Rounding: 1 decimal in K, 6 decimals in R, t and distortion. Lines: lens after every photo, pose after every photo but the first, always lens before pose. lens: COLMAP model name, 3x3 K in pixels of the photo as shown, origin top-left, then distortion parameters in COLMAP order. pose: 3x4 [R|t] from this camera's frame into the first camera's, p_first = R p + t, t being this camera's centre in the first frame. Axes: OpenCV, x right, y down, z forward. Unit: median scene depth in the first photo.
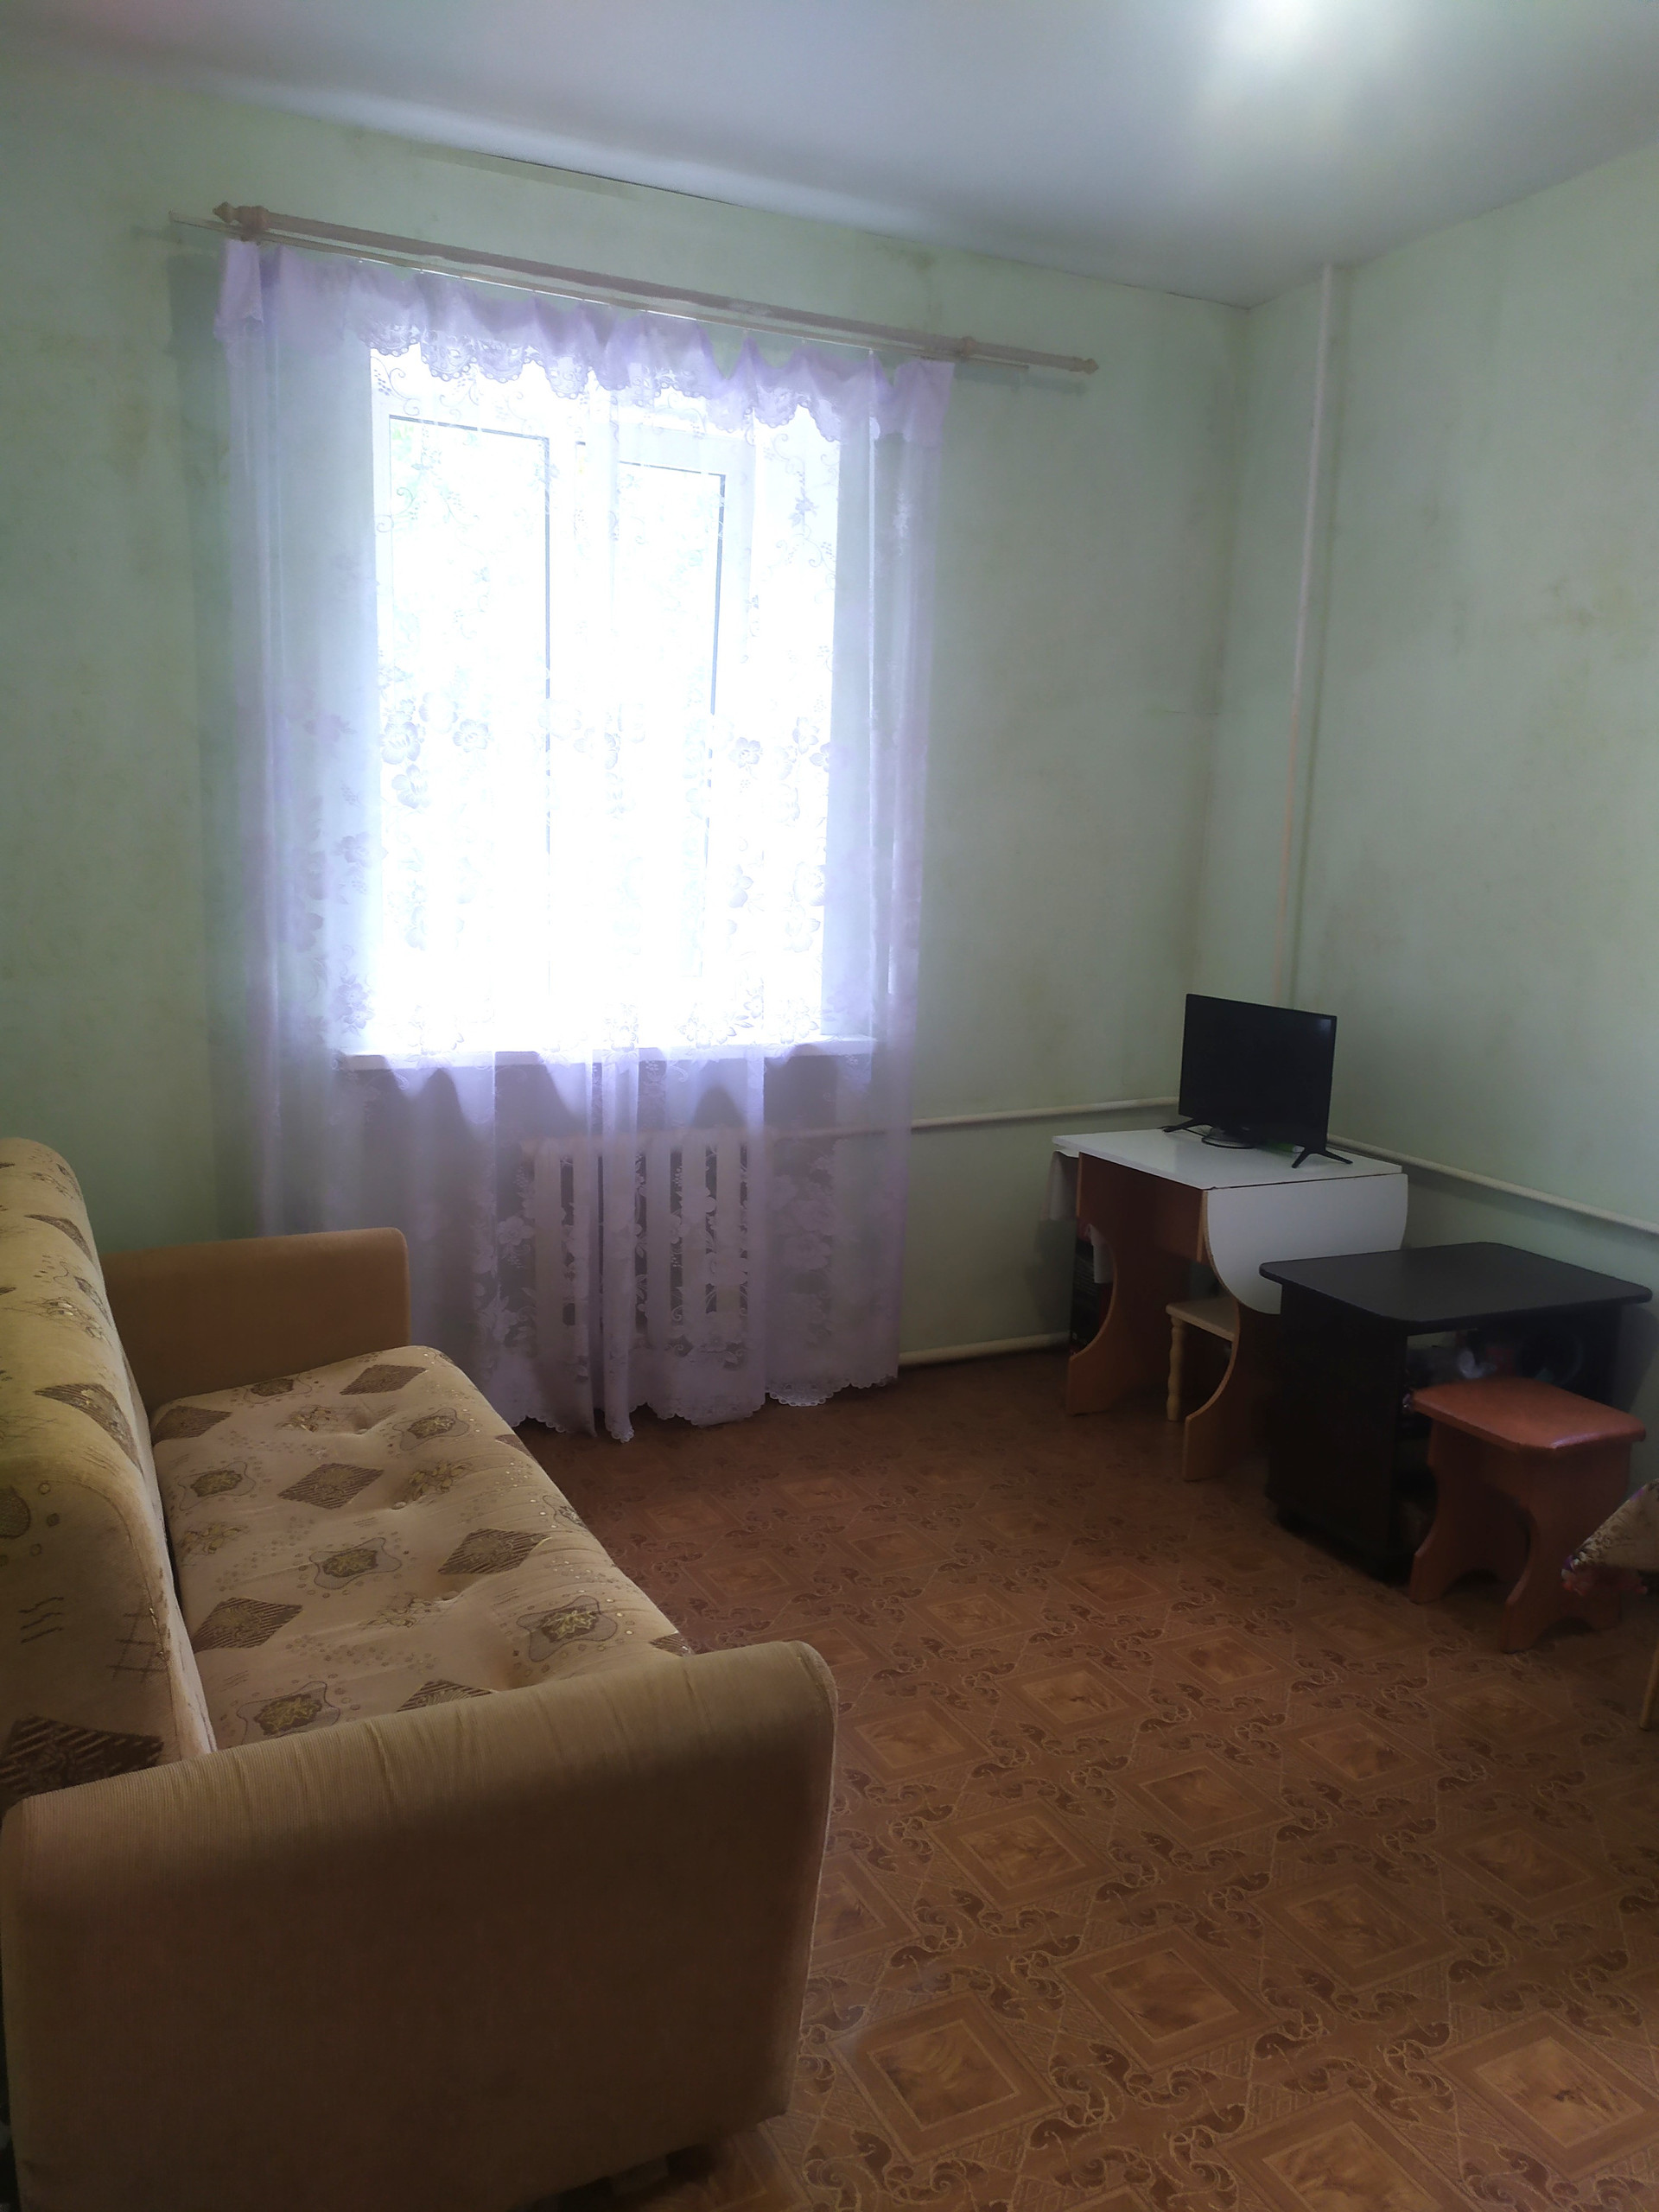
lens RADIAL K [[1673.5, 0, 829.5], [0, 1673.5, 1106.0], [0, 0, 1]] dist [-0.001657, -0.000306]
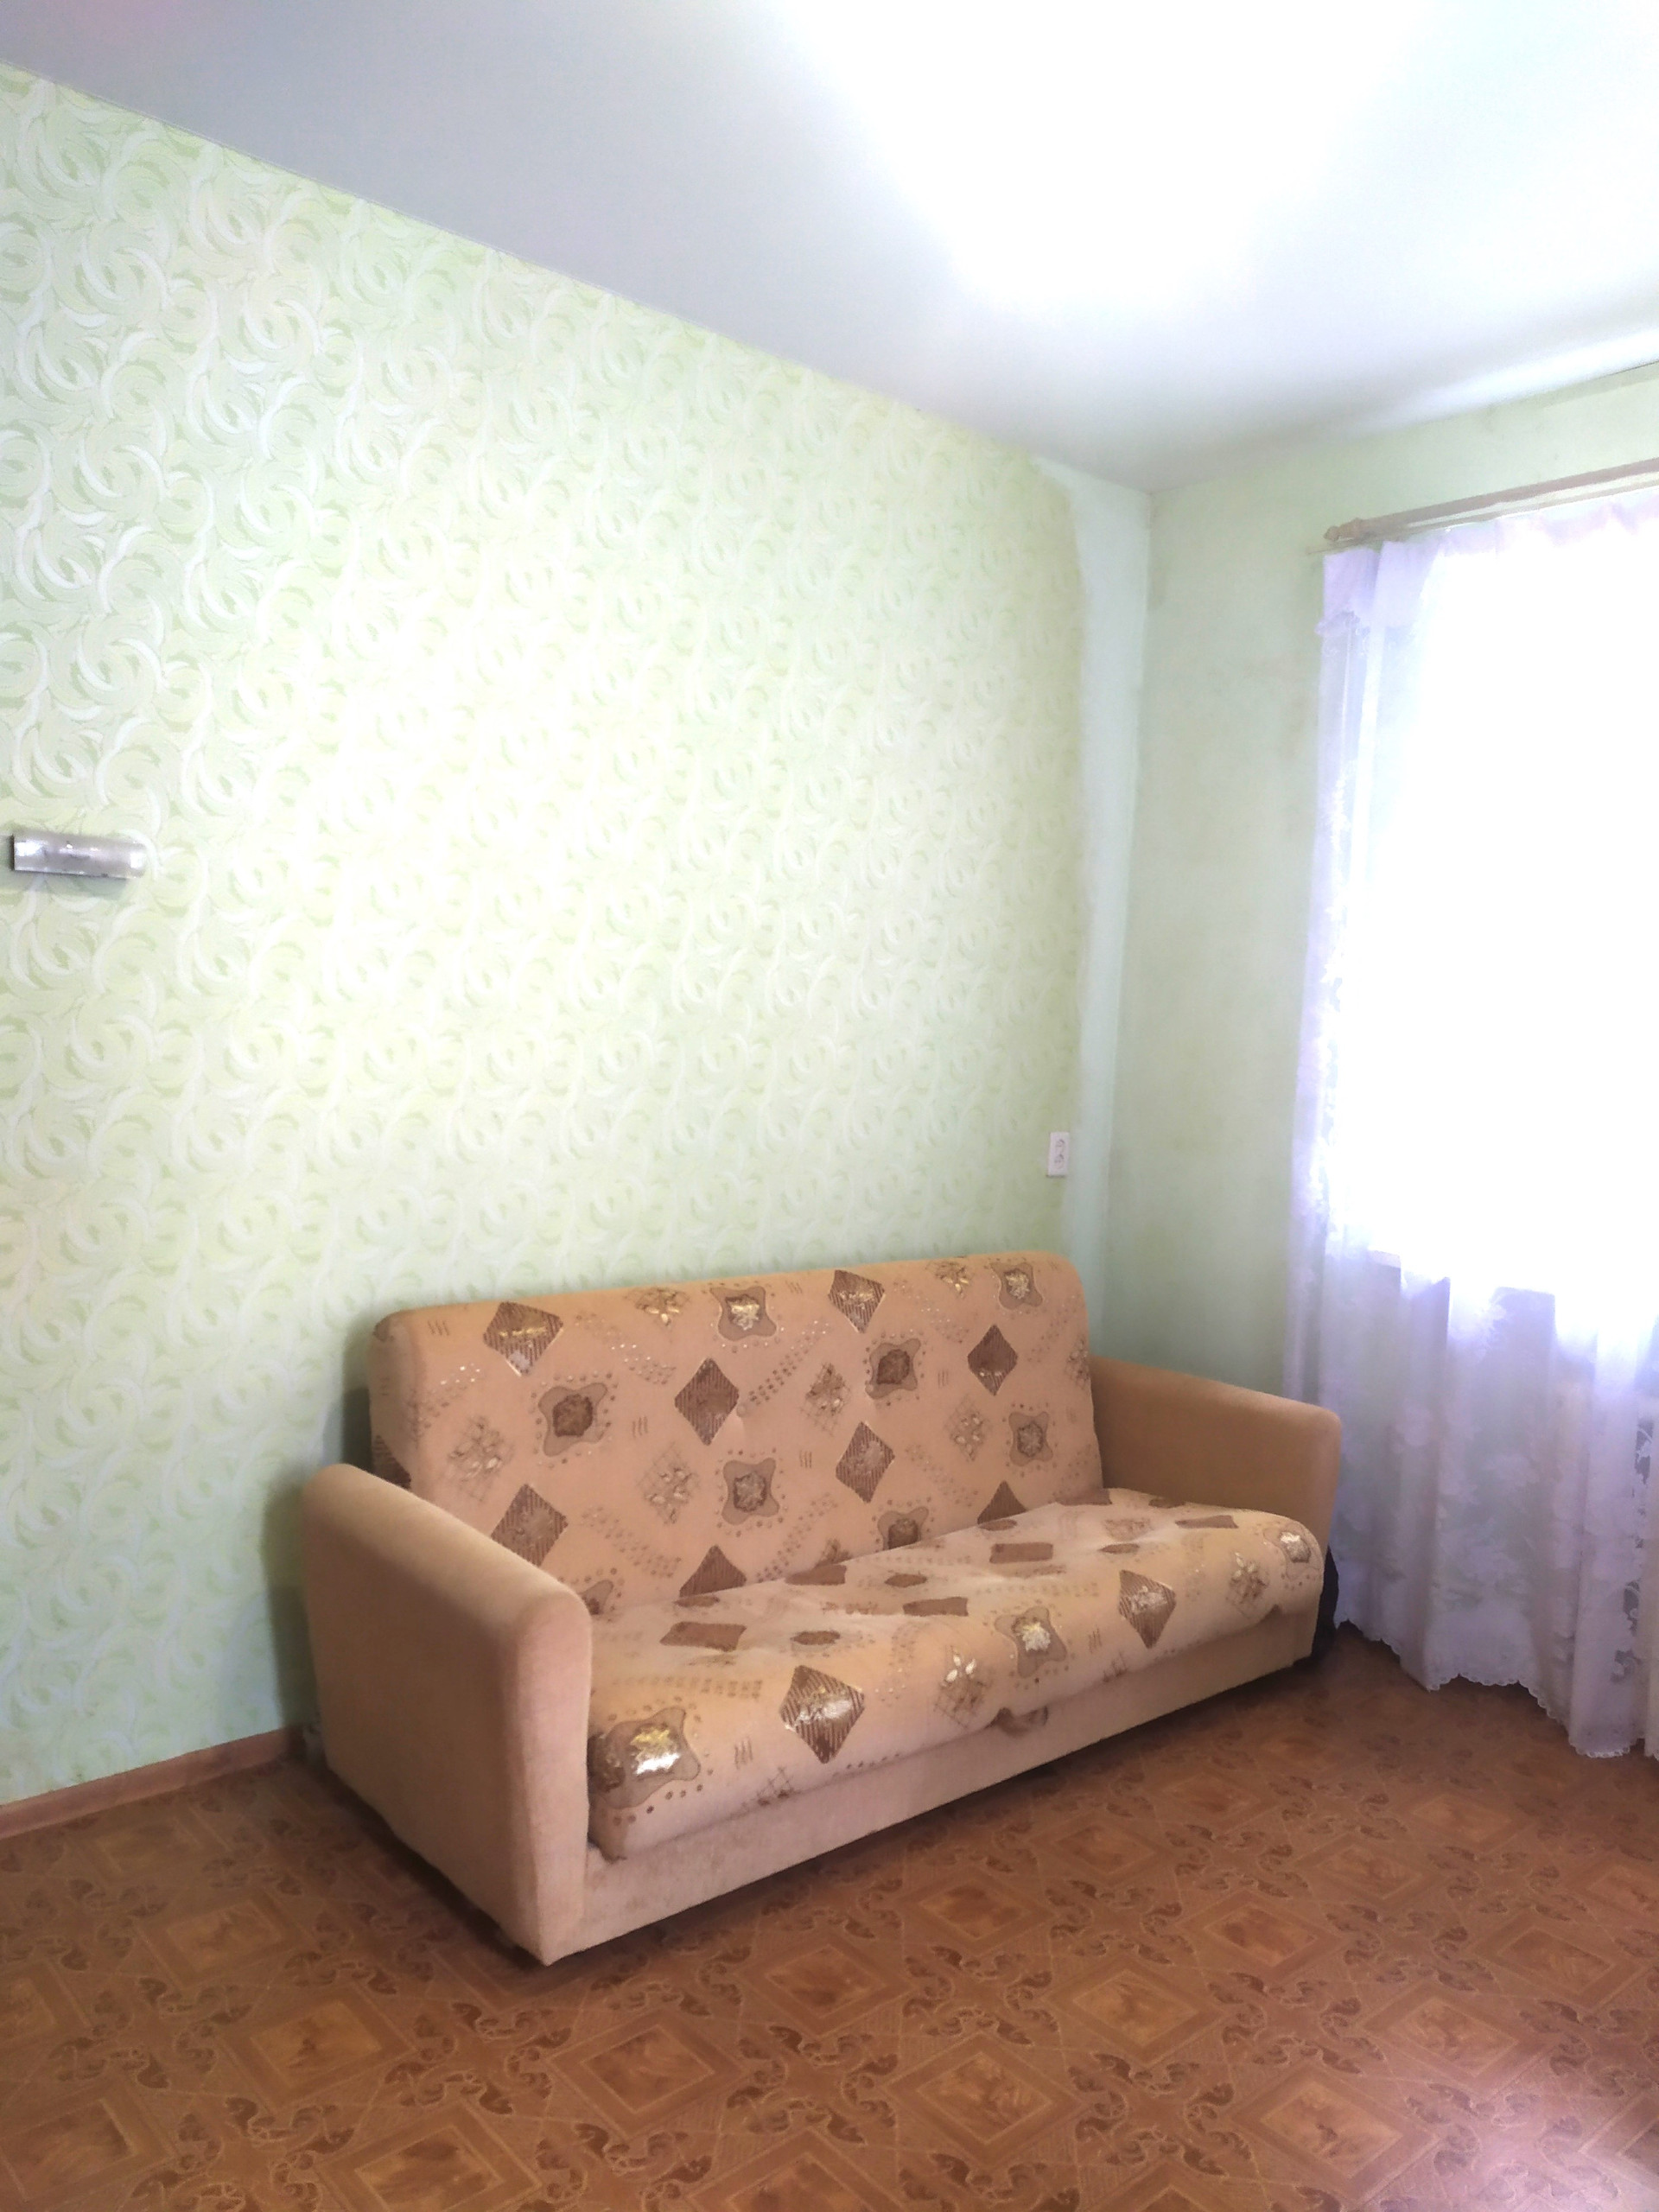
lens RADIAL K [[1668.5, 0, 829.5], [0, 1668.5, 1106.0], [0, 0, 1]] dist [0.060616, 0.000791]
pose [[0.248064, 0.053989, -0.967238, 0.749022], [-0.198004, 0.980193, 0.003931, -0.064987], [0.948293, 0.190542, 0.253840, 0.431745]]
